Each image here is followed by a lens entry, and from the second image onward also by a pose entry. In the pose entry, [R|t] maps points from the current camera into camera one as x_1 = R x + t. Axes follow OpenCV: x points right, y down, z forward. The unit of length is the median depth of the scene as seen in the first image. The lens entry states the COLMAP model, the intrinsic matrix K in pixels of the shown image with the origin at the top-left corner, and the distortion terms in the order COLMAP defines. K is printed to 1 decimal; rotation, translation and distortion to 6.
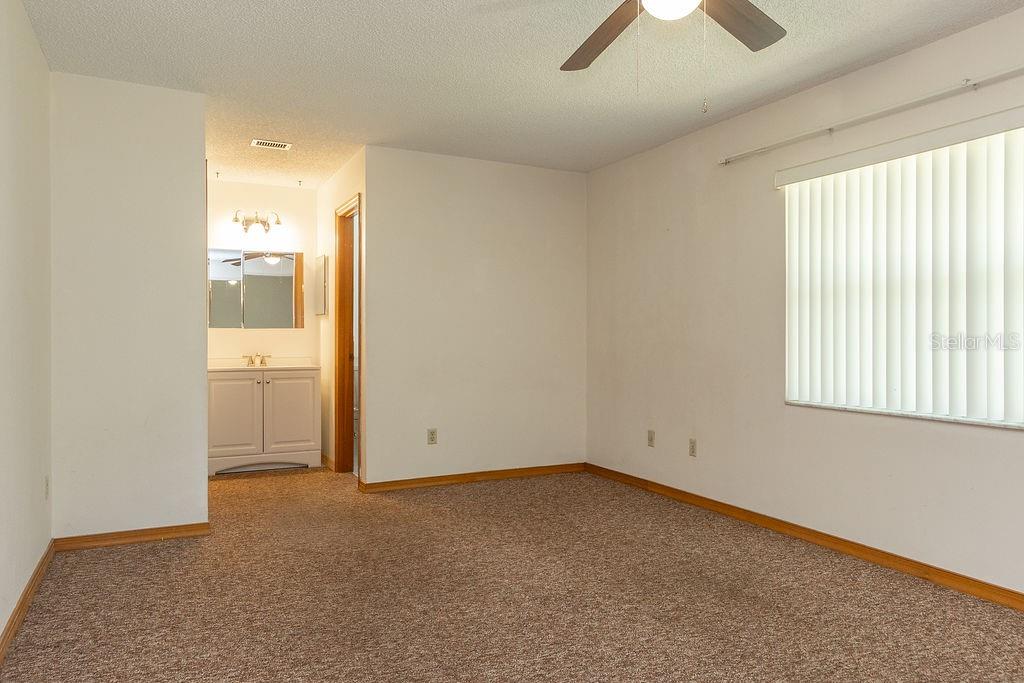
lens RADIAL K [[708.9, 0, 512.0], [0, 708.9, 341.5], [0, 0, 1]] dist [0.002534, 0.000305]
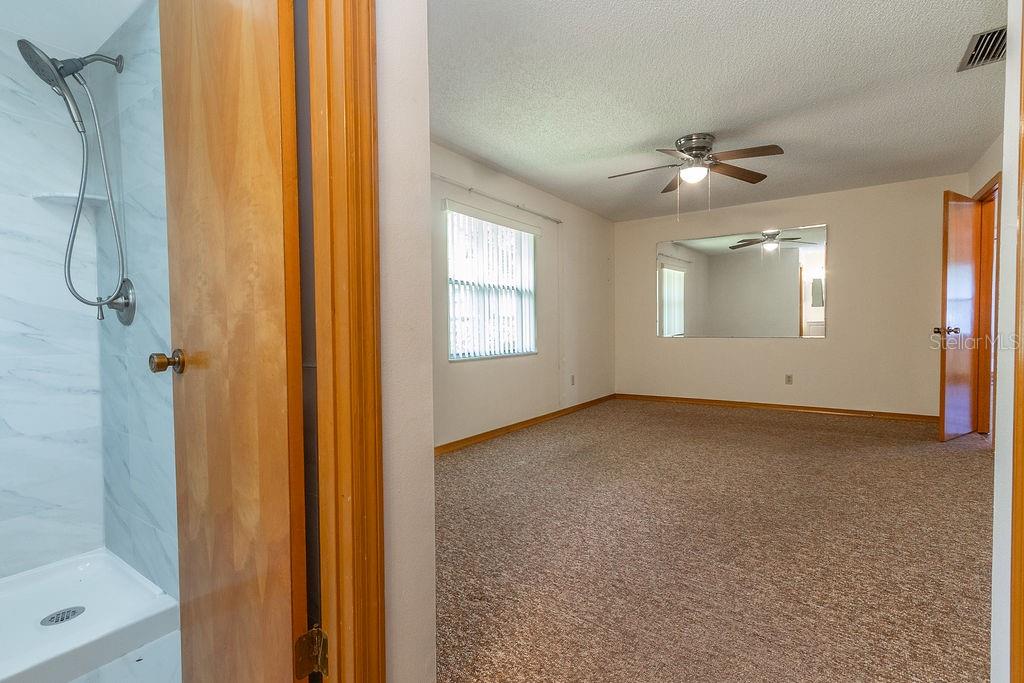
lens RADIAL K [[468.6, 0, 512.0], [0, 468.6, 341.5], [0, 0, 1]] dist [0.000062, -0.000170]
pose [[-0.479586, -0.025825, 0.877115, -0.633980], [0.015203, 0.999172, 0.037731, 0.012316], [-0.877363, 0.031430, -0.478797, 1.634856]]
